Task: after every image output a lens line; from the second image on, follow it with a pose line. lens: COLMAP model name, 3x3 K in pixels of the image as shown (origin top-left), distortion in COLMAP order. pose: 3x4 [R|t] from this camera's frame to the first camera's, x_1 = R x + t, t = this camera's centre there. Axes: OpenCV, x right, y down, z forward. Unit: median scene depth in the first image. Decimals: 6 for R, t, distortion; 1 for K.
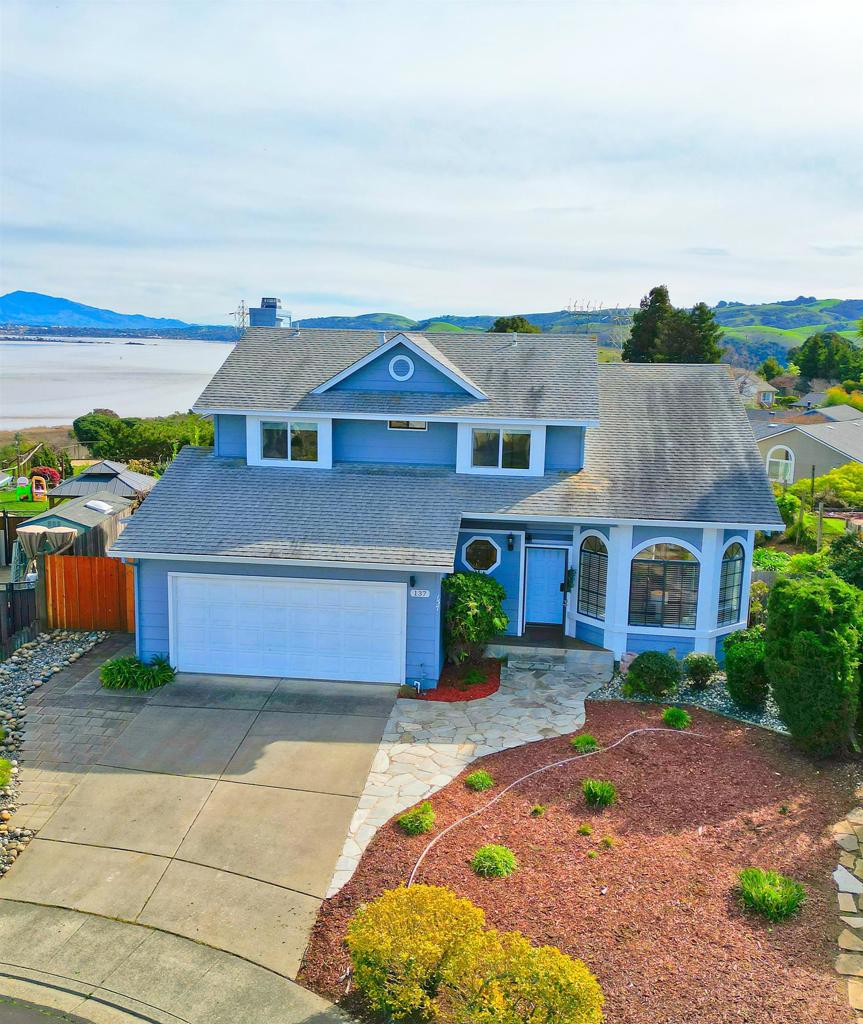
lens RADIAL K [[963.2, 0, 444.0], [0, 963.2, 516.5], [0, 0, 1]] dist [0.062604, 0.000000]
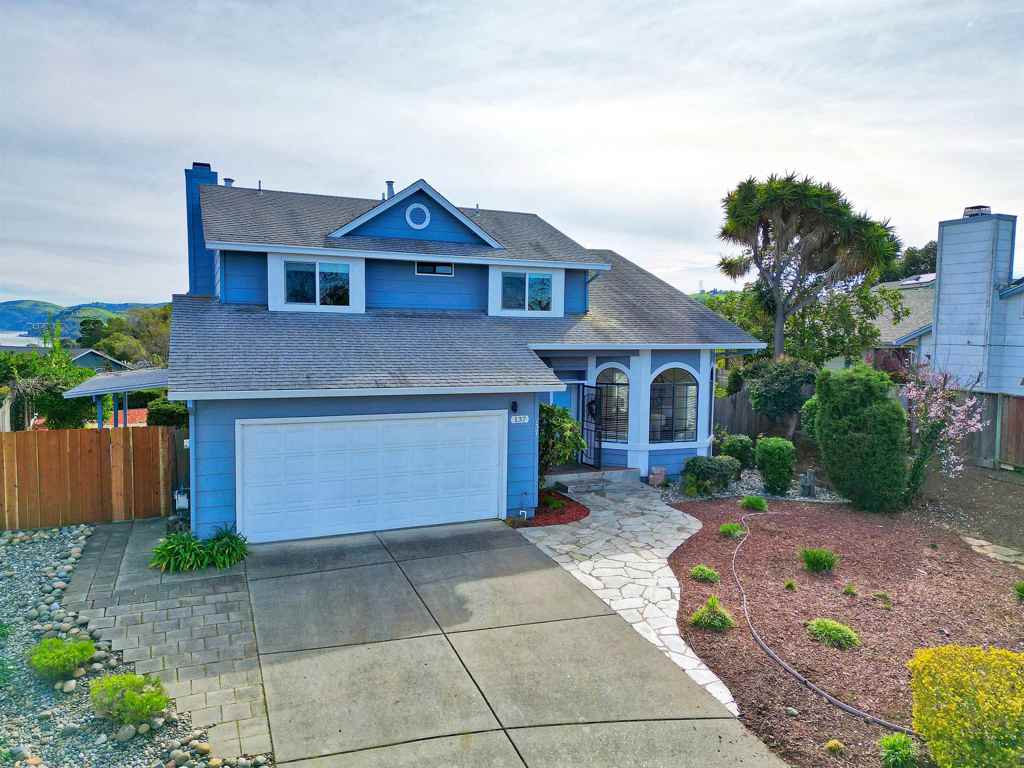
lens RADIAL K [[728.2, 0, 512.0], [0, 728.2, 384.3], [0, 0, 1]] dist [0.059268, -0.044364]
pose [[0.869002, -0.048768, 0.492400, -0.394945], [0.095479, 0.992956, -0.070161, 0.095615], [-0.485510, 0.107984, 0.867537, 0.355412]]
